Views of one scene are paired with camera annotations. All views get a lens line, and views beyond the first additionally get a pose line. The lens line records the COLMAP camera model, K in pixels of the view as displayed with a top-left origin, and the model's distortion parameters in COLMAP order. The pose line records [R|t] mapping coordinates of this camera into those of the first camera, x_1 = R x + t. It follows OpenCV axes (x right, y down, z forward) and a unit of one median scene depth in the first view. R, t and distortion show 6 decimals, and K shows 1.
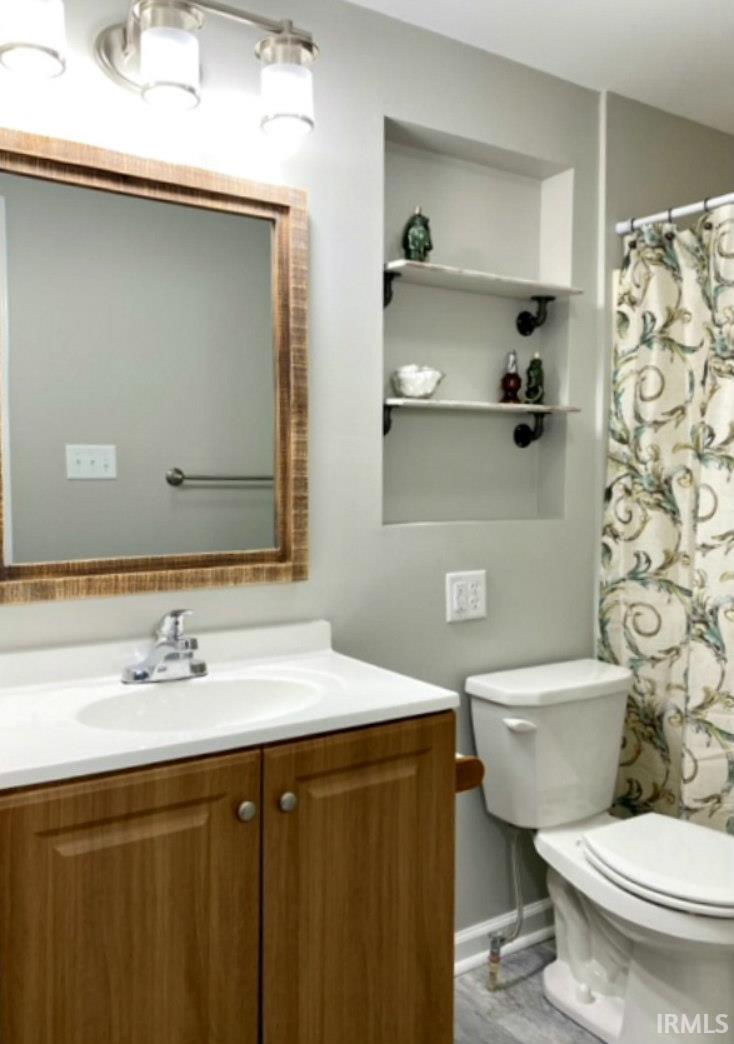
lens RADIAL K [[844.4, 0, 367.0], [0, 844.4, 522.0], [0, 0, 1]] dist [0.071714, -0.133947]
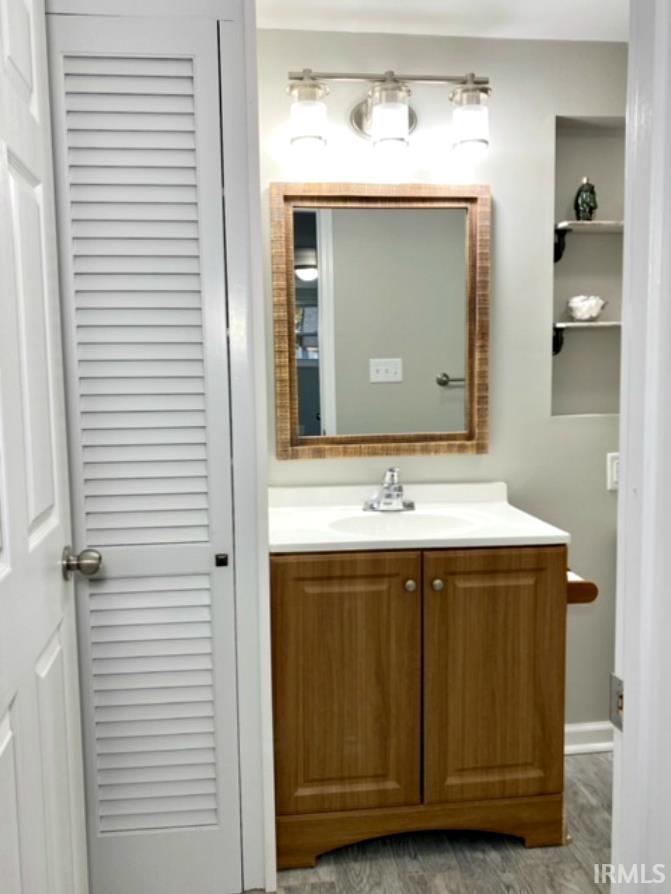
lens RADIAL K [[685.9, 0, 301.7], [0, 685.9, 447.8], [0, 0, 1]] dist [0.009554, -0.003156]
pose [[0.878881, 0.032719, -0.475917, 0.219602], [-0.007732, 0.998491, 0.054365, -0.002968], [0.476978, -0.044101, 0.877808, -0.200167]]
